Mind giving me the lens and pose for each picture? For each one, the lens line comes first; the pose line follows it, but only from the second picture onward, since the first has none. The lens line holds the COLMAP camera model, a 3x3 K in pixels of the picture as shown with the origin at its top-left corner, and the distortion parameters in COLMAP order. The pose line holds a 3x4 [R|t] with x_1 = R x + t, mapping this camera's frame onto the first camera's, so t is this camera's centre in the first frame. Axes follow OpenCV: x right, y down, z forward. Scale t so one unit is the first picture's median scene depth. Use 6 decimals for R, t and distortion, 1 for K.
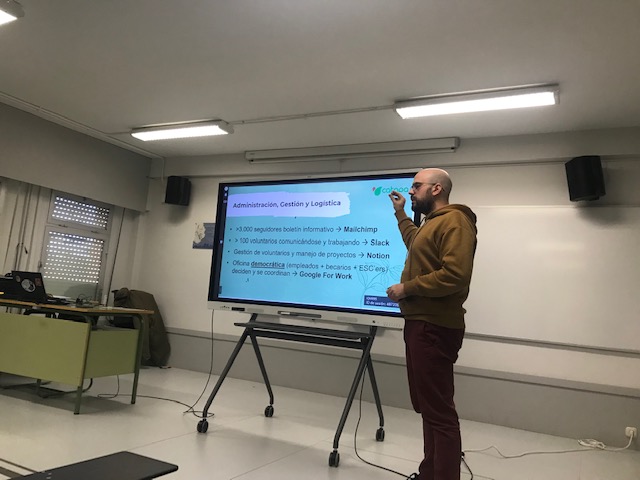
lens RADIAL K [[519.9, 0, 320.0], [0, 519.9, 240.0], [0, 0, 1]] dist [-0.001755, -0.001127]
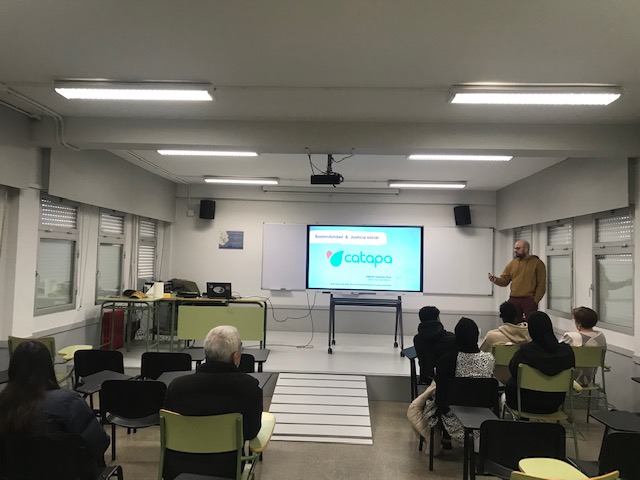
lens RADIAL K [[519.9, 0, 320.0], [0, 519.9, 240.0], [0, 0, 1]] dist [-0.001755, -0.001127]
pose [[0.904170, -0.044375, 0.424861, -0.703586], [-0.000928, 0.994383, 0.105835, -0.188694], [-0.427171, -0.096087, 0.899051, -0.501367]]
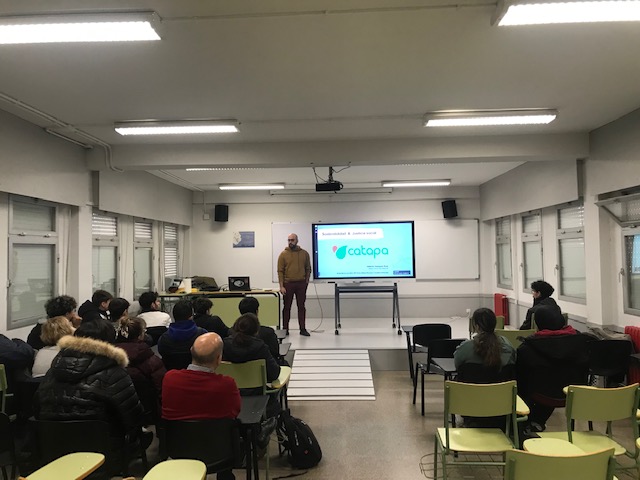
lens RADIAL K [[519.9, 0, 320.0], [0, 519.9, 240.0], [0, 0, 1]] dist [-0.001755, -0.001127]
pose [[0.901144, -0.086826, 0.424736, -0.799220], [0.040553, 0.992325, 0.116814, -0.217135], [-0.431619, -0.088042, 0.897749, -0.673177]]
